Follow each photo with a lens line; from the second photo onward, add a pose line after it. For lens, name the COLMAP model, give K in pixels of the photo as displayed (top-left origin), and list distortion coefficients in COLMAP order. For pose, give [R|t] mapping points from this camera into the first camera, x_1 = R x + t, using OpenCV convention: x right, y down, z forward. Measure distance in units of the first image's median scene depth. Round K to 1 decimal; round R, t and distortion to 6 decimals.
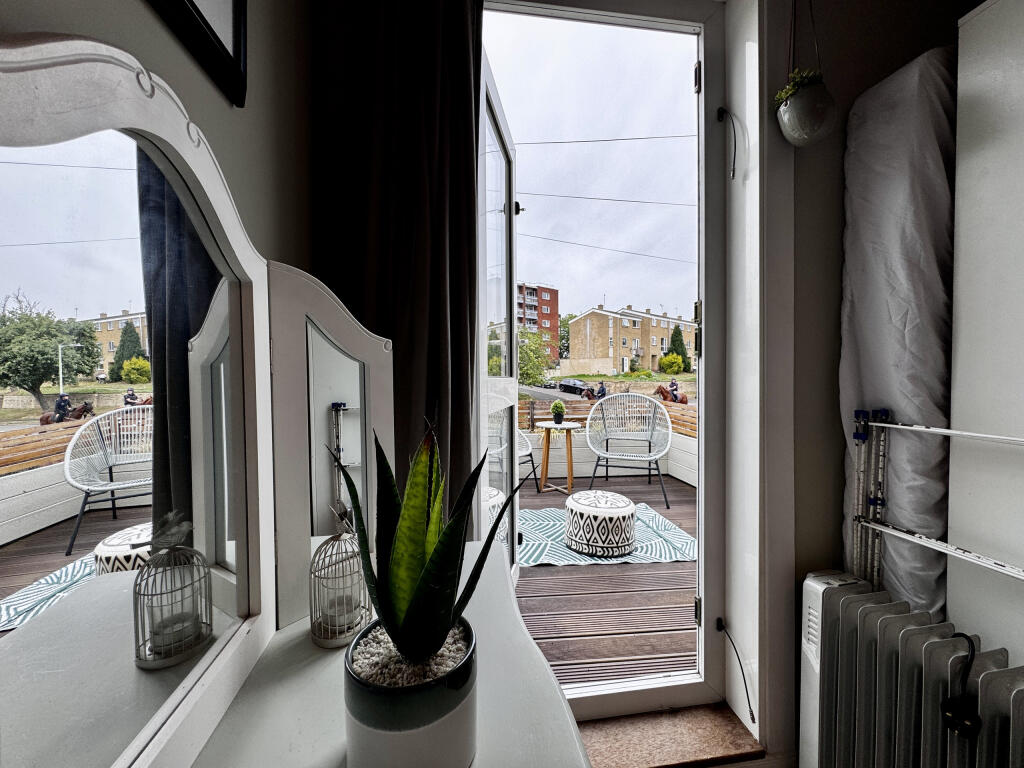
lens RADIAL K [[410.3, 0, 511.5], [0, 410.3, 387.4], [0, 0, 1]] dist [-0.004488, -0.000135]
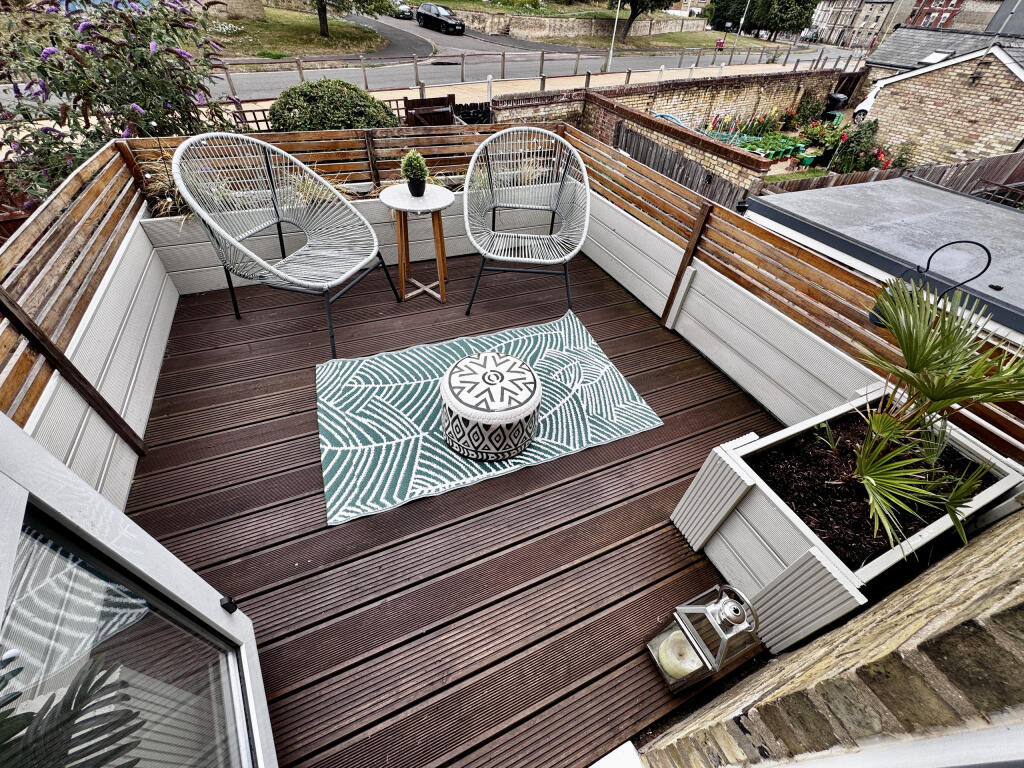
lens RADIAL K [[410.3, 0, 513.4], [0, 410.3, 381.9], [0, 0, 1]] dist [-0.004488, -0.000135]
pose [[0.957166, -0.153029, 0.245797, 0.091025], [-0.051269, 0.745929, 0.664049, -0.175396], [-0.284966, -0.648207, 0.706132, 0.549481]]
